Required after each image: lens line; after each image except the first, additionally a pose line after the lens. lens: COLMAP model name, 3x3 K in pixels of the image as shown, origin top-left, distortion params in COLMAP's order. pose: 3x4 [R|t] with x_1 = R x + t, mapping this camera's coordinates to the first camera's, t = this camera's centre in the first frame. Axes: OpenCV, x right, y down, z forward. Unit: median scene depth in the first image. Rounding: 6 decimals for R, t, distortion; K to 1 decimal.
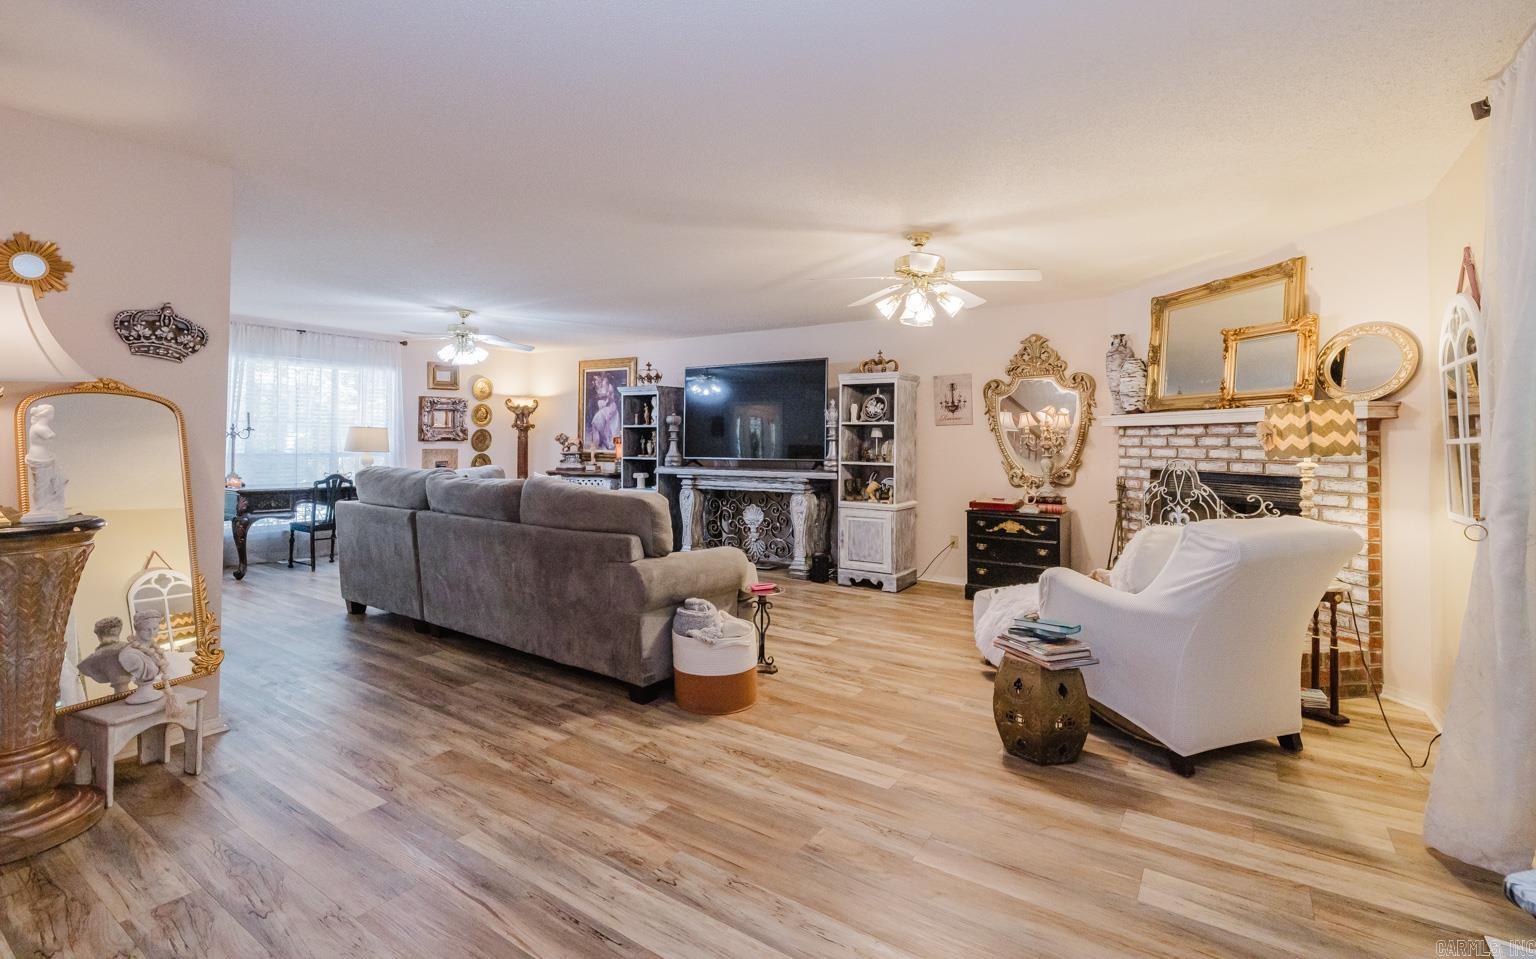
lens RADIAL K [[695.0, 0, 764.5], [0, 695.0, 423.0], [0, 0, 1]] dist [-0.007496, 0.001139]
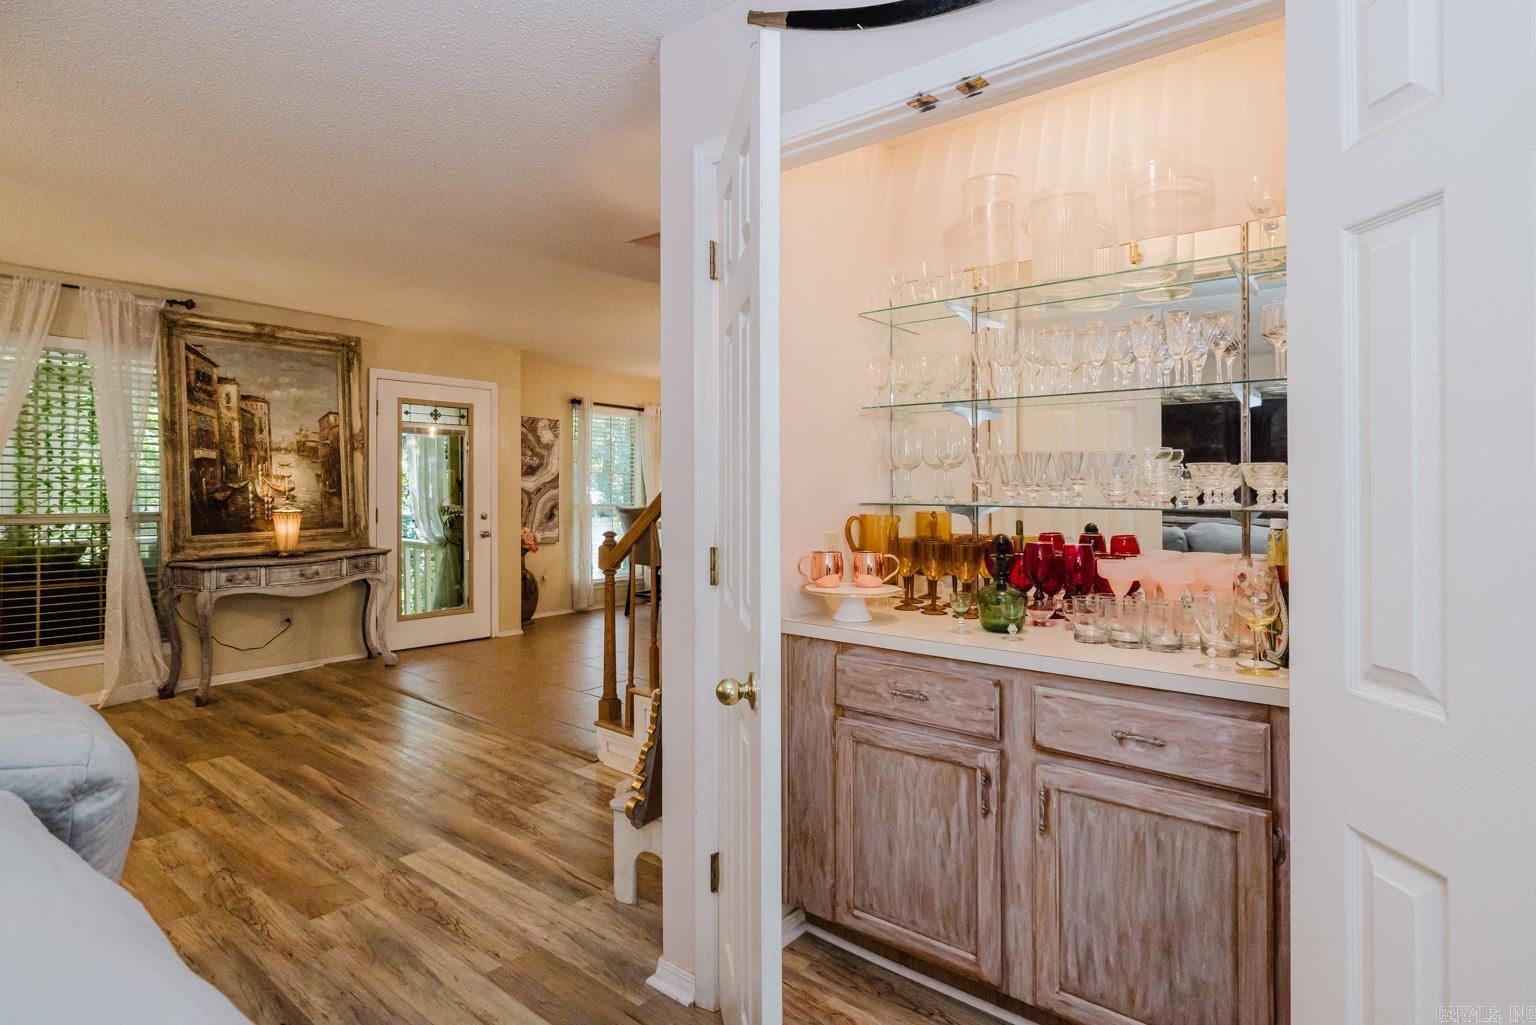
lens RADIAL K [[798.1, 0, 768.8], [0, 798.1, 484.1], [0, 0, 1]] dist [-0.000258, 0.000058]
pose [[-0.996468, -0.015145, 0.082596, -0.609765], [-0.017669, 0.999396, -0.029916, 0.021136], [-0.082093, -0.031270, -0.996134, 1.110489]]
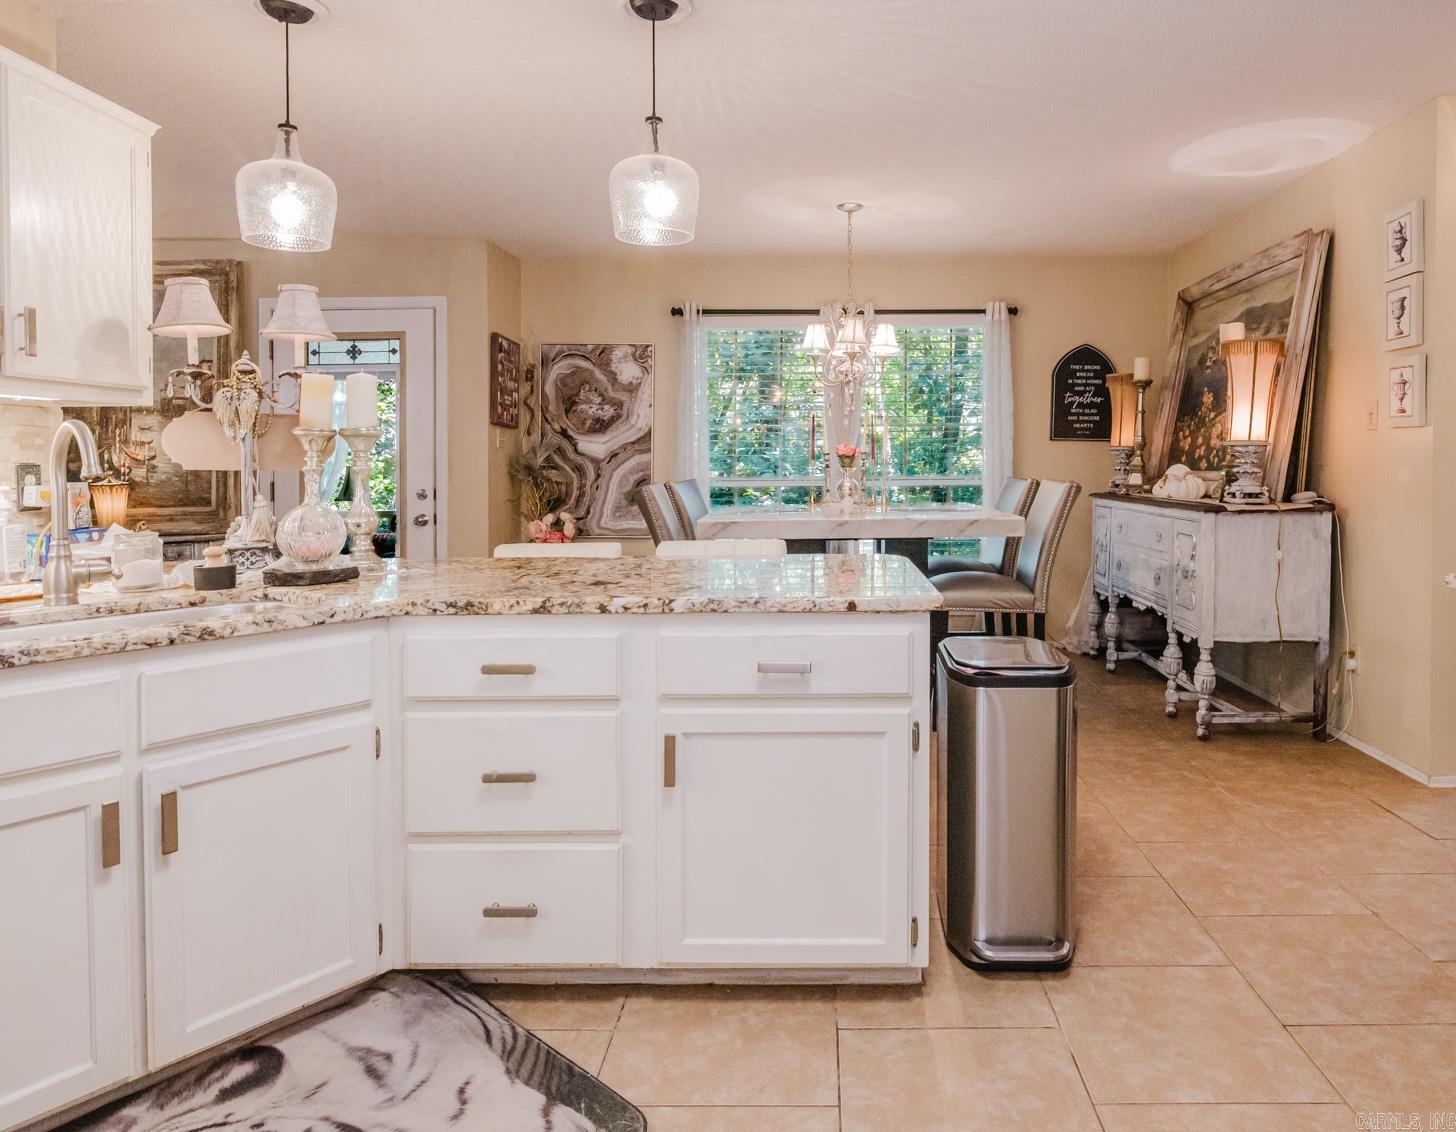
lens RADIAL K [[949.3, 0, 824.2], [0, 949.3, 446.6], [0, 0, 1]] dist [-0.003230, 0.000837]
pose [[-0.559437, 0.008717, 0.828827, -1.214260], [-0.017999, 0.999581, -0.022662, 0.003992], [-0.828677, -0.027596, -0.559046, -0.024714]]
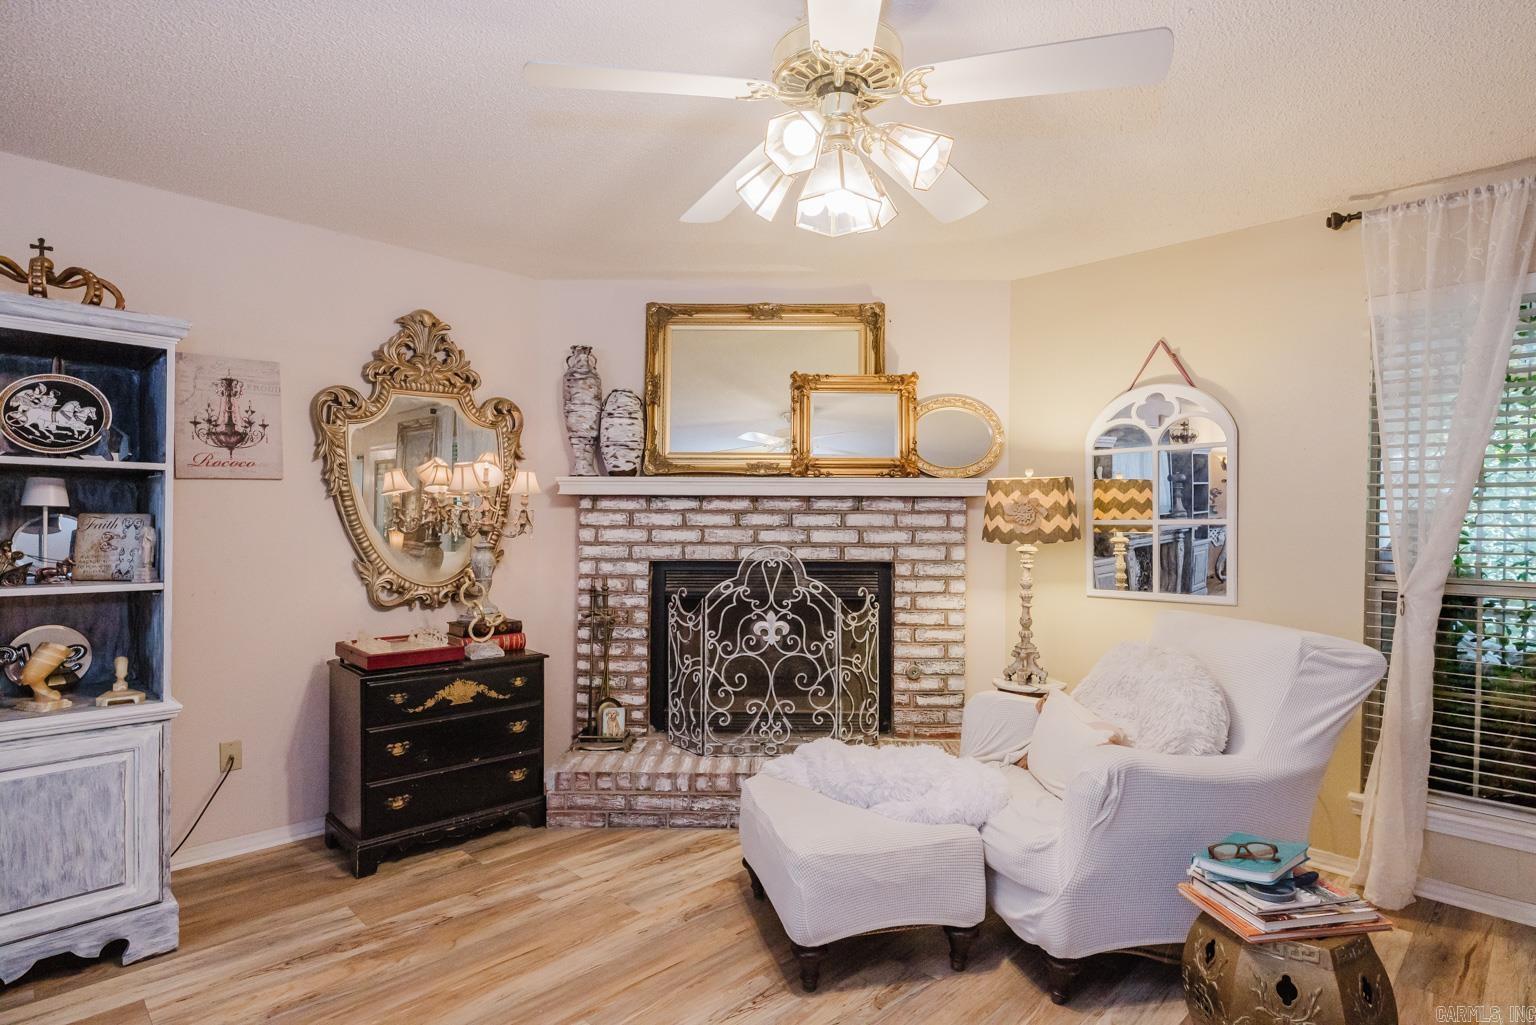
lens RADIAL K [[798.1, 0, 769.3], [0, 798.1, 528.0], [0, 0, 1]] dist [-0.000258, 0.000058]
pose [[0.193267, -0.015178, 0.981029, -0.188923], [-0.031341, 0.999275, 0.021634, 0.016476], [-0.980646, -0.034927, 0.192651, 0.812989]]
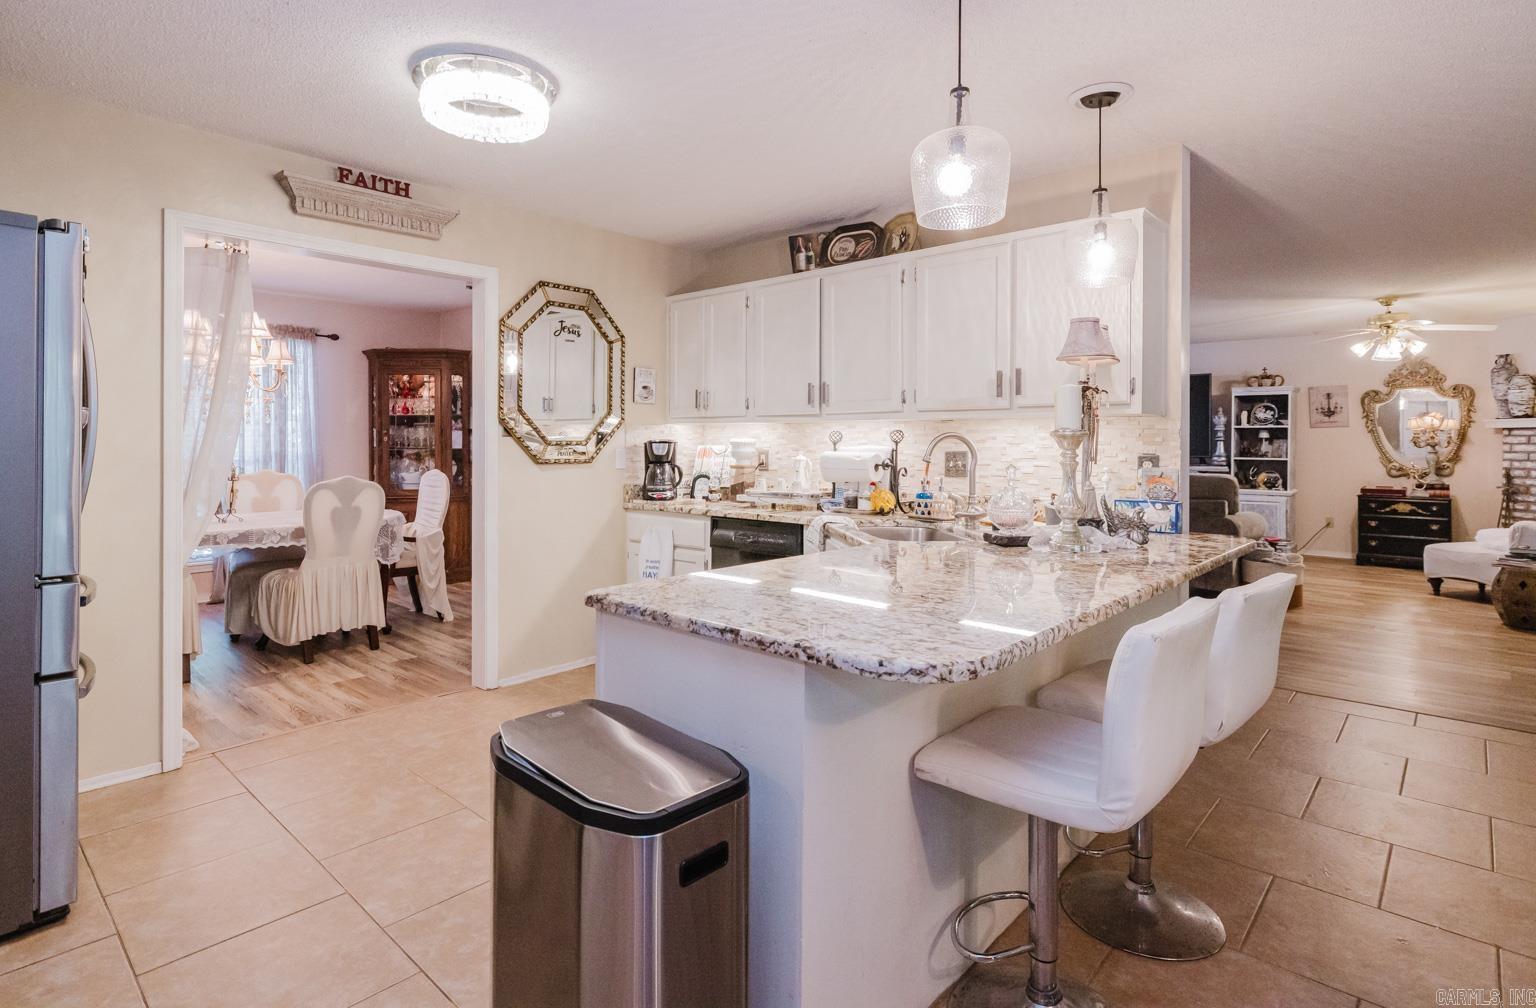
lens RADIAL K [[772.4, 0, 741.0], [0, 772.4, 441.3], [0, 0, 1]] dist [-0.011187, 0.002203]
pose [[0.986764, -0.006546, -0.162028, -0.733315], [0.010632, 0.999647, 0.024364, -0.022593], [0.161811, -0.025764, 0.986485, -0.692055]]
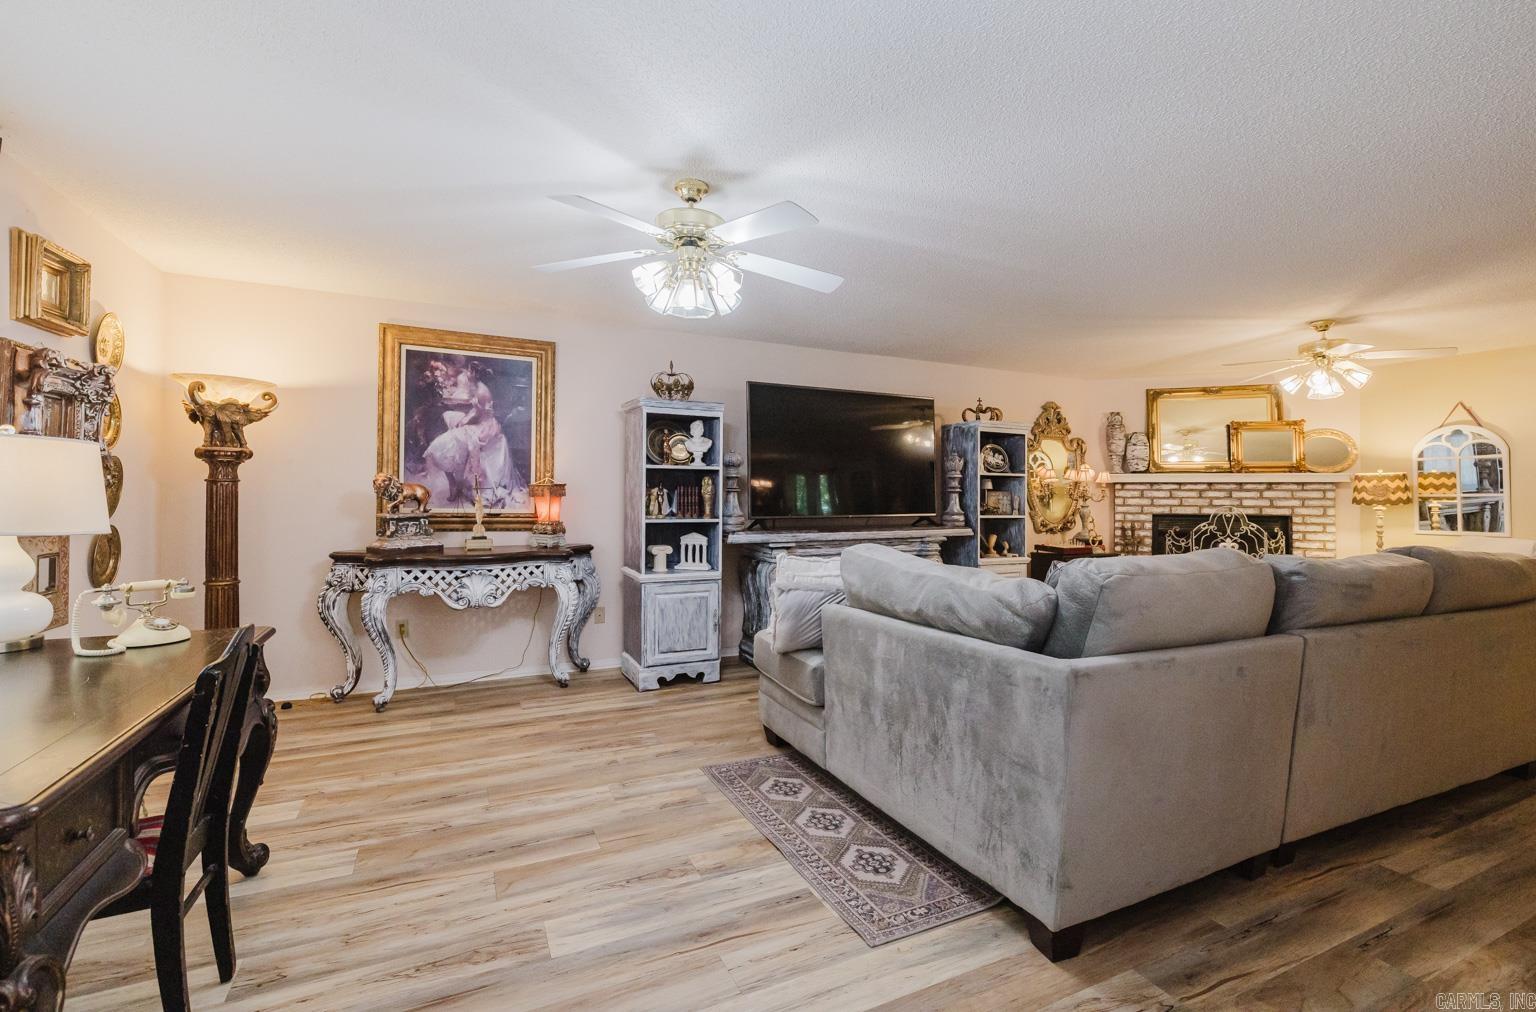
lens RADIAL K [[685.8, 0, 797.4], [0, 685.8, 480.7], [0, 0, 1]] dist [0.001171, -0.000059]
pose [[0.495736, 0.015121, 0.868342, -1.071372], [-0.027130, 0.999630, -0.001919, 0.024305], [-0.868049, -0.022607, 0.495963, 1.029180]]
